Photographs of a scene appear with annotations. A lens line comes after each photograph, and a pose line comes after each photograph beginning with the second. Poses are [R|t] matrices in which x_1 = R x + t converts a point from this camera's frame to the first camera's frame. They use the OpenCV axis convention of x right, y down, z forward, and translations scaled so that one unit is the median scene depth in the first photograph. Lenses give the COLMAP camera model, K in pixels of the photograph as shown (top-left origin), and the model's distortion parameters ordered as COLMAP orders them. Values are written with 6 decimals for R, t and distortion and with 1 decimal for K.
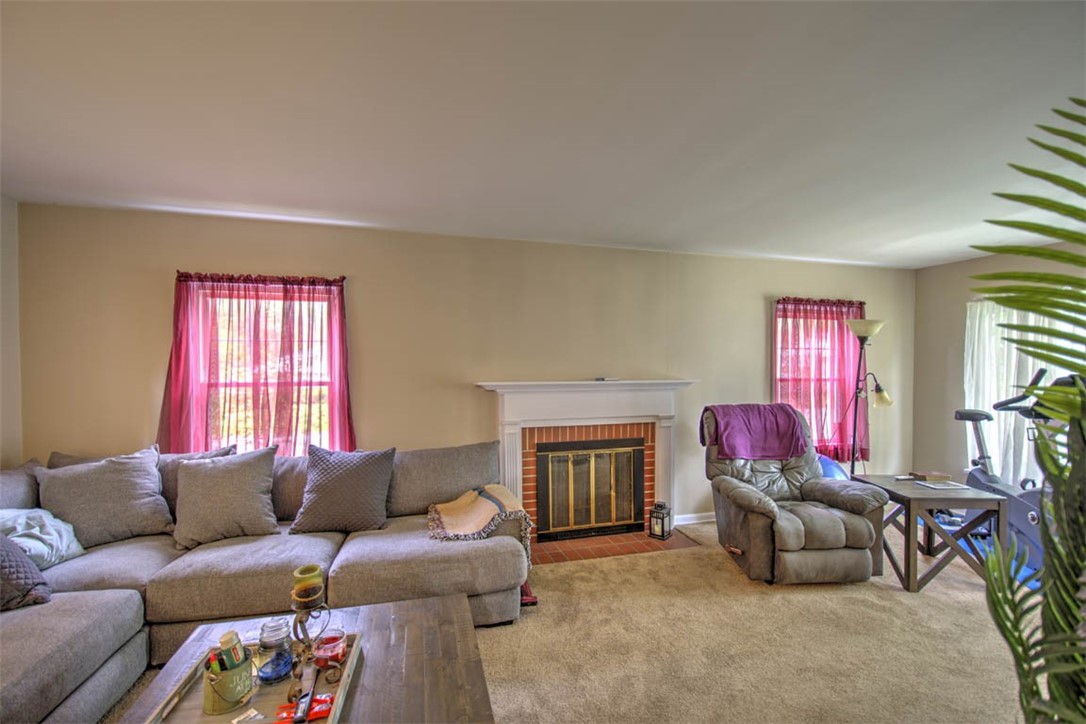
lens RADIAL K [[464.9, 0, 543.0], [0, 464.9, 366.6], [0, 0, 1]] dist [0.000831, -0.001013]
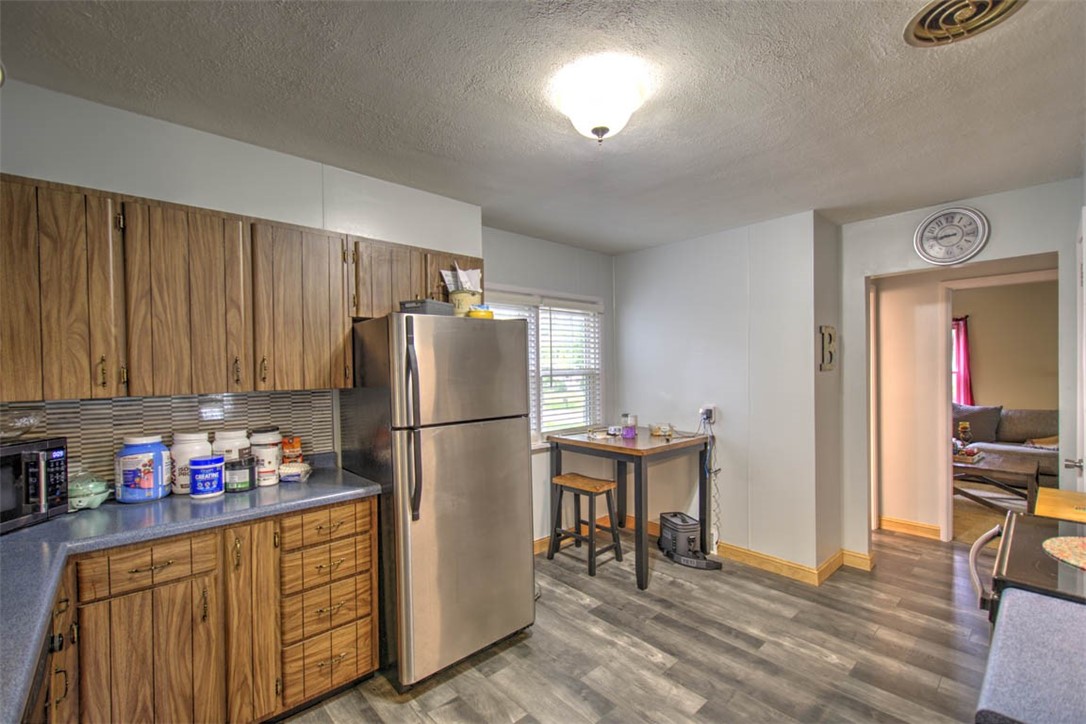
lens RADIAL K [[464.9, 0, 543.0], [0, 464.9, 366.4], [0, 0, 1]] dist [0.000831, -0.001013]
pose [[0.463911, 0.007226, -0.885852, 0.427771], [0.003961, 0.999940, 0.010231, -0.009261], [0.885873, -0.008255, 0.463854, -1.340499]]
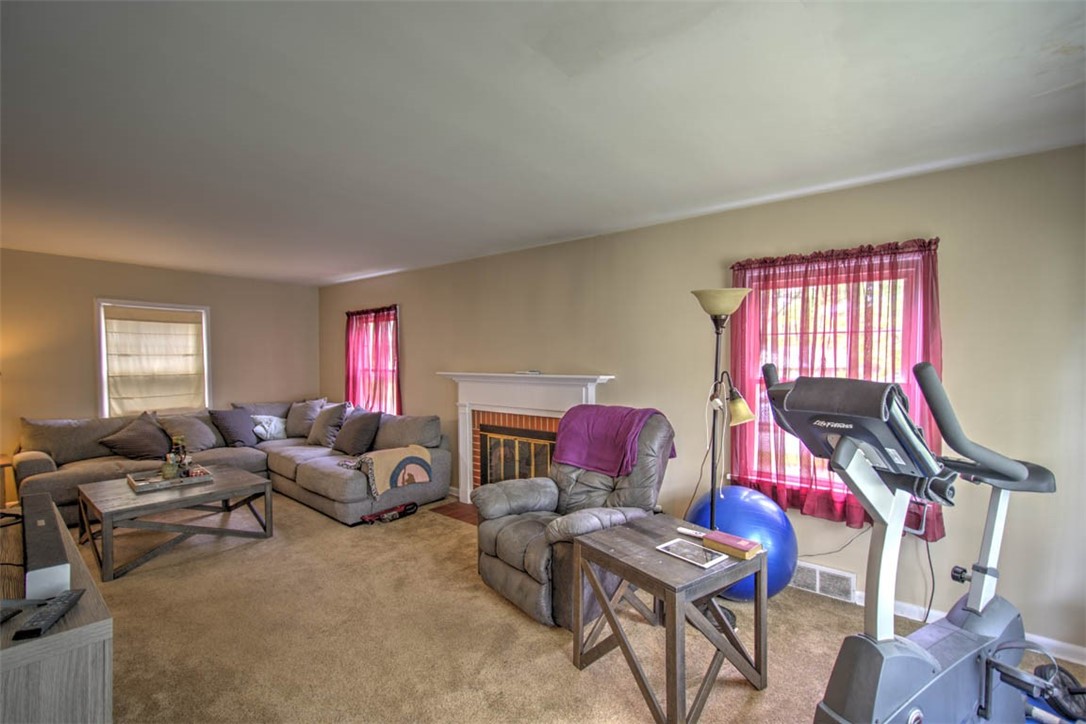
lens RADIAL K [[464.9, 0, 537.3], [0, 464.9, 363.1], [0, 0, 1]] dist [0.000831, -0.001013]
pose [[0.586668, 0.006043, -0.809805, 1.063047], [-0.004467, 0.999981, 0.004226, 0.000856], [0.809815, 0.001138, 0.586684, 0.411299]]
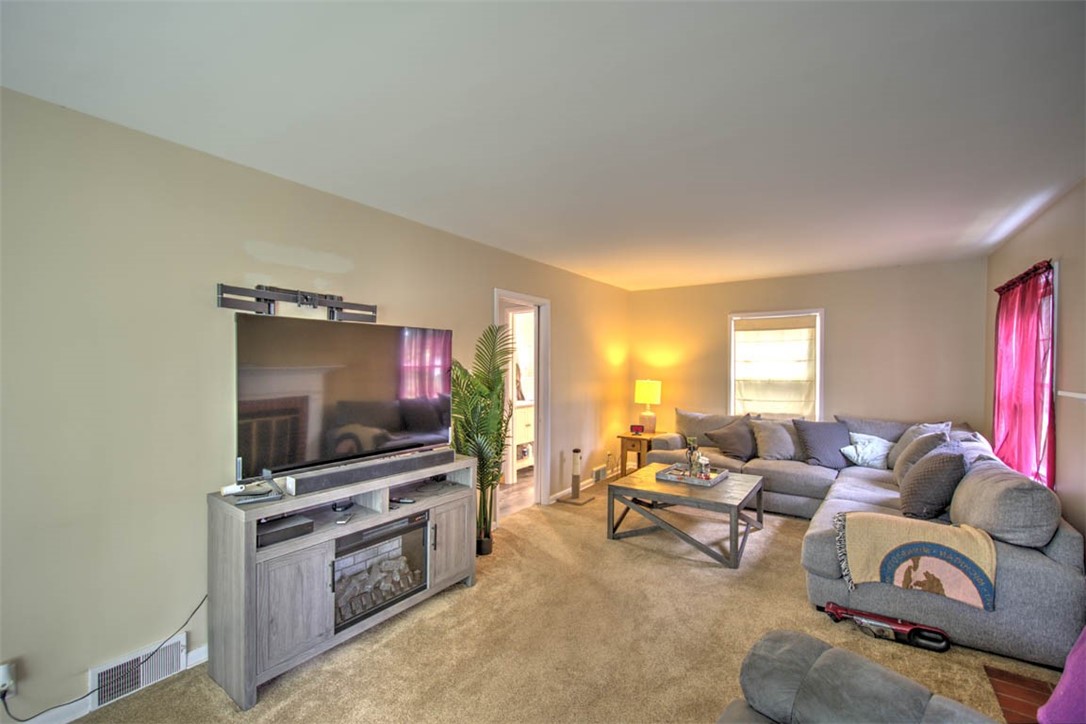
lens RADIAL K [[464.9, 0, 539.1], [0, 464.9, 367.3], [0, 0, 1]] dist [0.000831, -0.001013]
pose [[-0.771878, 0.002594, -0.635765, 0.752664], [-0.001382, 0.999982, 0.005758, -0.000556], [0.635769, 0.005323, -0.771861, 0.977224]]
